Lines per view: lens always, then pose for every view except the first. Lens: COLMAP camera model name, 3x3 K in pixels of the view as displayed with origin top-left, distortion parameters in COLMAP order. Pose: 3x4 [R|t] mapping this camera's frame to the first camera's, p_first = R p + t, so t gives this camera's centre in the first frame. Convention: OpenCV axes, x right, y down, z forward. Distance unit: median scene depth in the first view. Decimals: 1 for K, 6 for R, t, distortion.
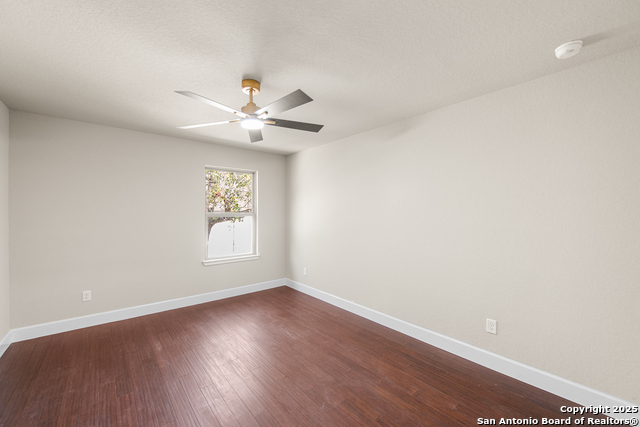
lens RADIAL K [[255.8, 0, 317.4], [0, 255.8, 213.0], [0, 0, 1]] dist [-0.001316, -0.000169]
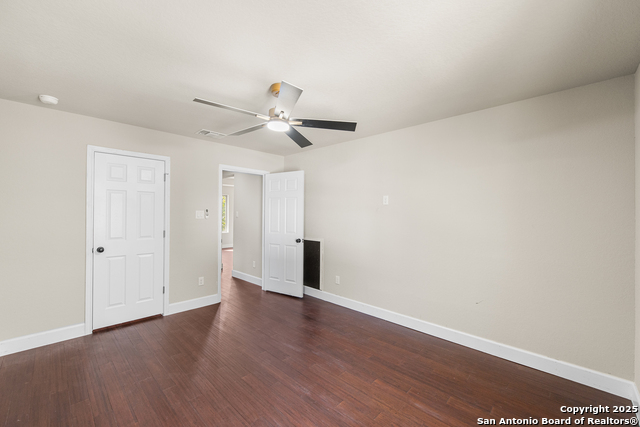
lens RADIAL K [[261.4, 0, 317.0], [0, 261.4, 215.8], [0, 0, 1]] dist [-0.001037, 0.000012]
pose [[-0.994666, -0.010236, -0.102640, -0.218716], [-0.010377, 0.999946, 0.000837, 0.003055], [0.102626, 0.001898, -0.994718, 1.447398]]
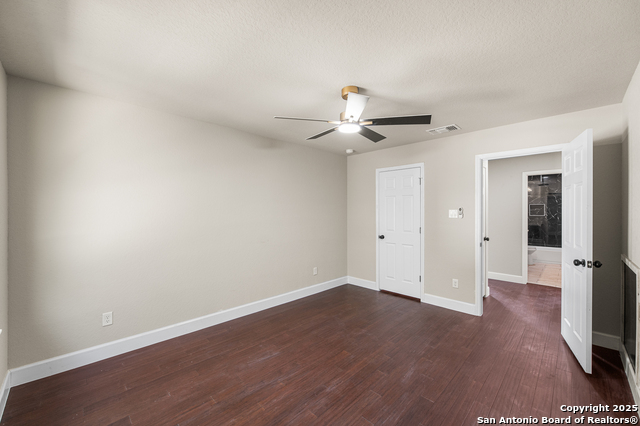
lens RADIAL K [[258.0, 0, 316.1], [0, 258.0, 209.3], [0, 0, 1]] dist [-0.001700, -0.000169]
pose [[-0.085114, -0.000604, 0.996371, -0.930446], [-0.004787, 0.999989, 0.000198, -0.013056], [-0.996360, -0.004753, -0.085116, 0.875618]]
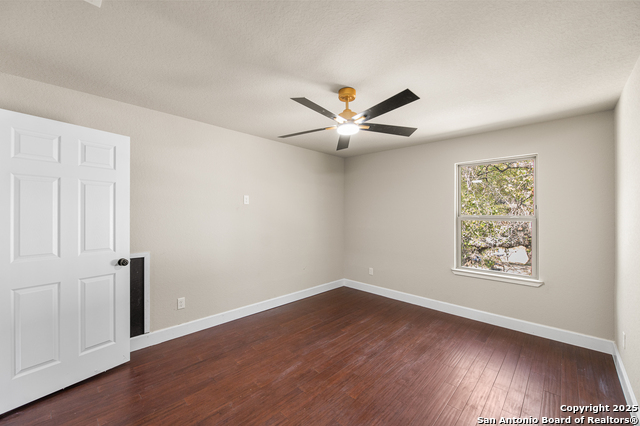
lens RADIAL K [[255.8, 0, 317.4], [0, 255.8, 212.5], [0, 0, 1]] dist [-0.001316, -0.000169]
pose [[0.102648, -0.001739, -0.994716, 0.538935], [-0.005706, 0.999981, -0.002337, -0.010422], [0.994701, 0.005916, 0.102636, 0.547307]]
